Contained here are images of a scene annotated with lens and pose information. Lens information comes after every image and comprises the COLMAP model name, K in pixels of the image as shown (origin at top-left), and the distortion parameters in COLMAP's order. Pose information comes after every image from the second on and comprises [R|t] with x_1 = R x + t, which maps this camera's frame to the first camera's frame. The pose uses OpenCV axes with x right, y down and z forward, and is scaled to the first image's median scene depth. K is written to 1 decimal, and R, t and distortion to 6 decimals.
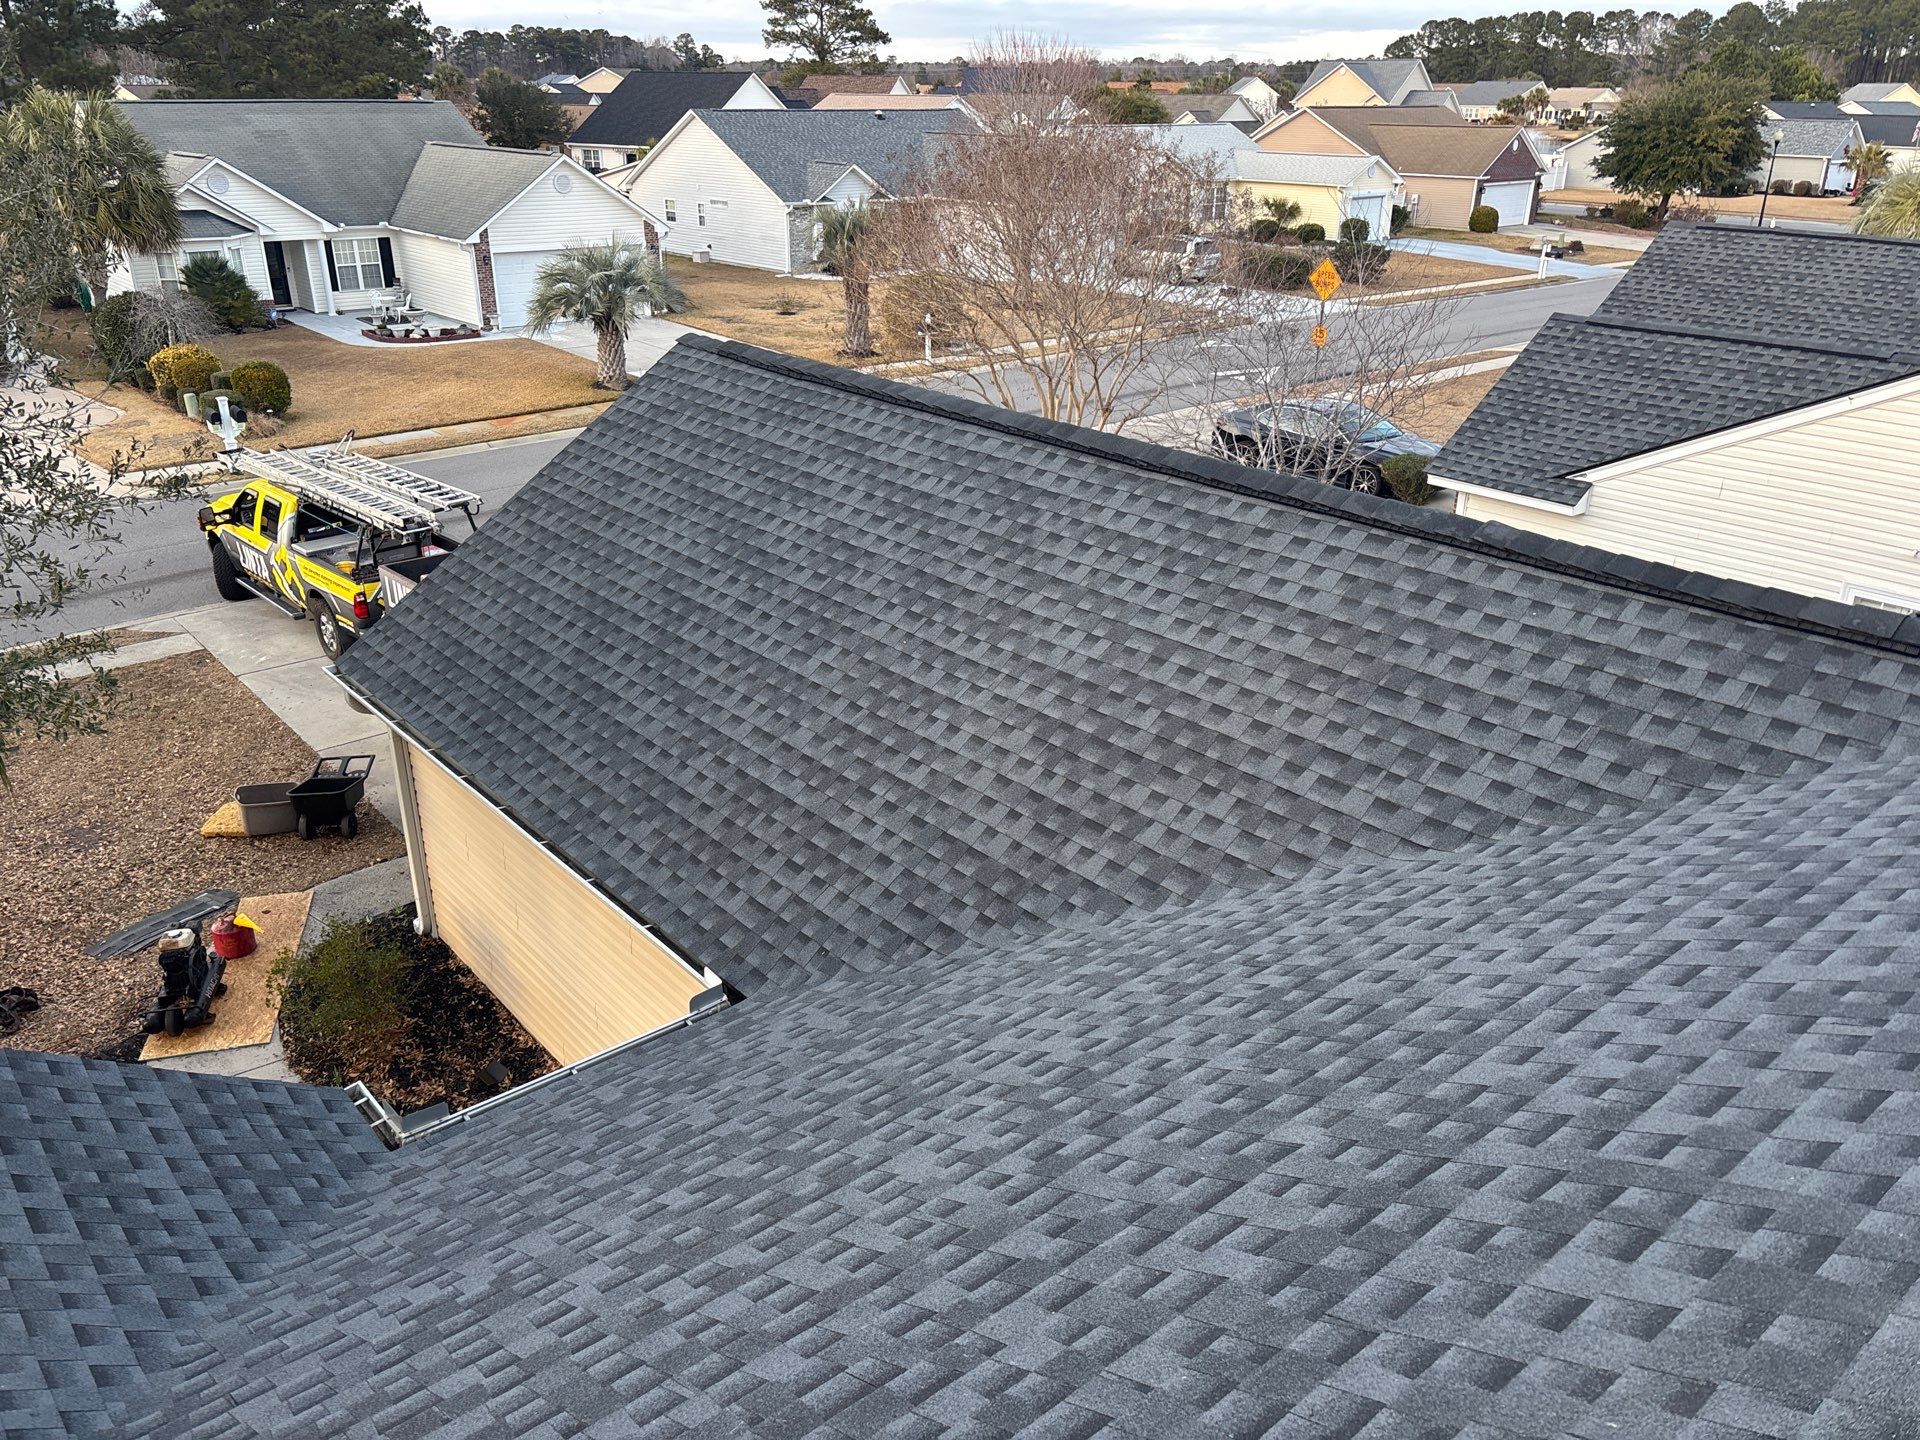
lens RADIAL K [[1439.1, 0, 971.8], [0, 1439.1, 734.7], [0, 0, 1]] dist [0.075671, -0.085867]
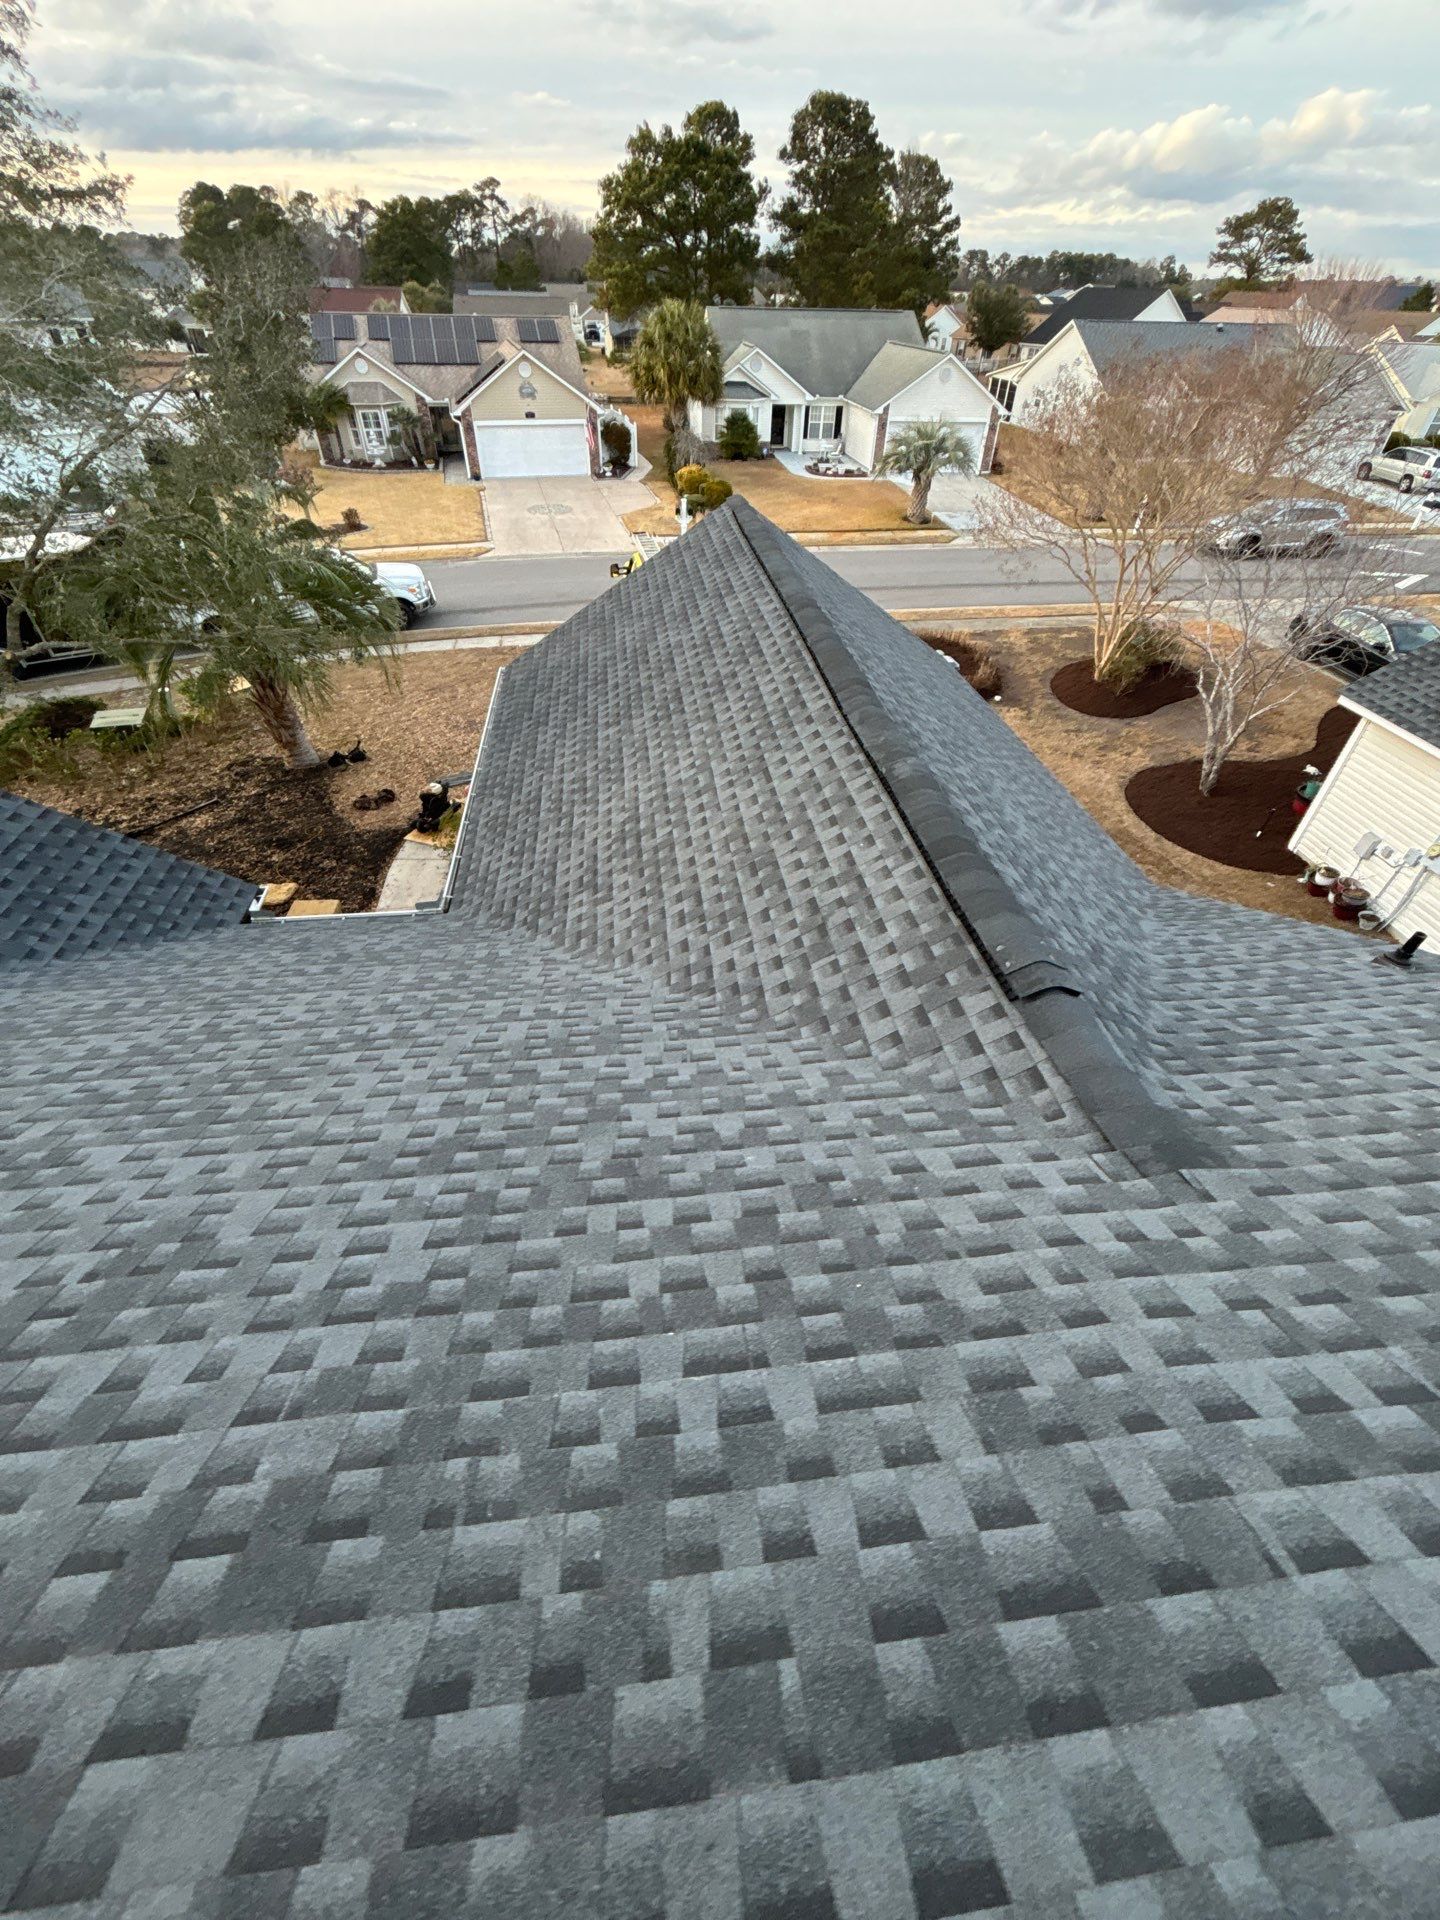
lens RADIAL K [[783.1, 0, 721.3], [0, 783.1, 950.5], [0, 0, 1]] dist [-0.000003, 0.000306]
pose [[0.832141, 0.364172, -0.418233, 0.291994], [-0.235793, 0.914945, 0.327531, -0.093082], [0.501938, -0.173936, 0.847233, 0.178358]]
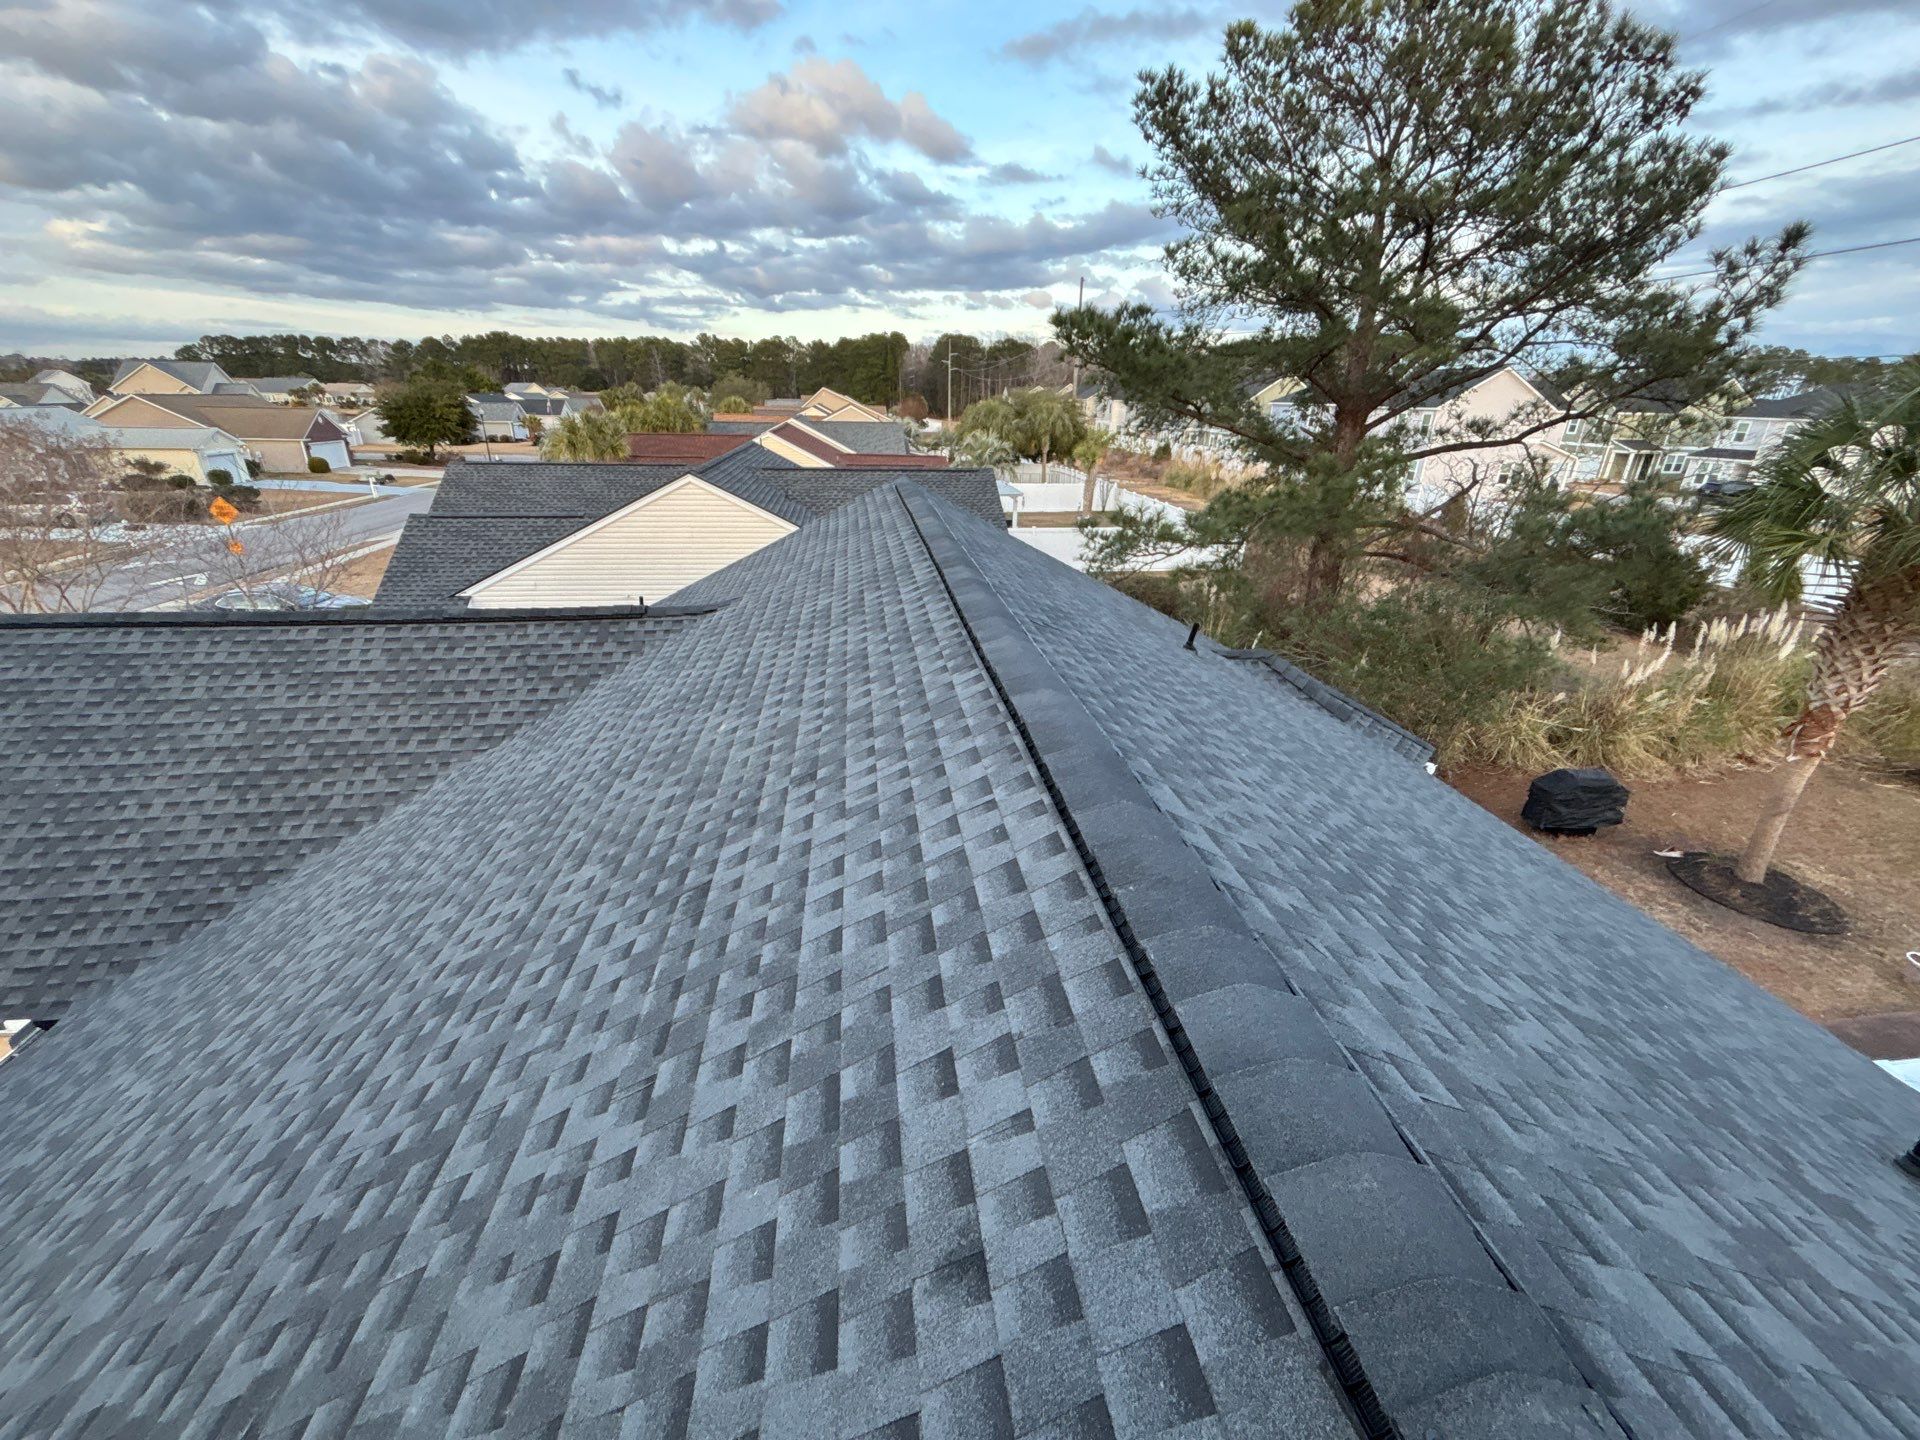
lens RADIAL K [[784.6, 0, 950.4], [0, 784.6, 716.2], [0, 0, 1]] dist [-0.008402, 0.006708]
pose [[0.553052, -0.316309, 0.770767, -0.090310], [0.327917, 0.933099, 0.147636, 0.038509], [-0.765901, 0.171097, 0.619775, -0.130266]]
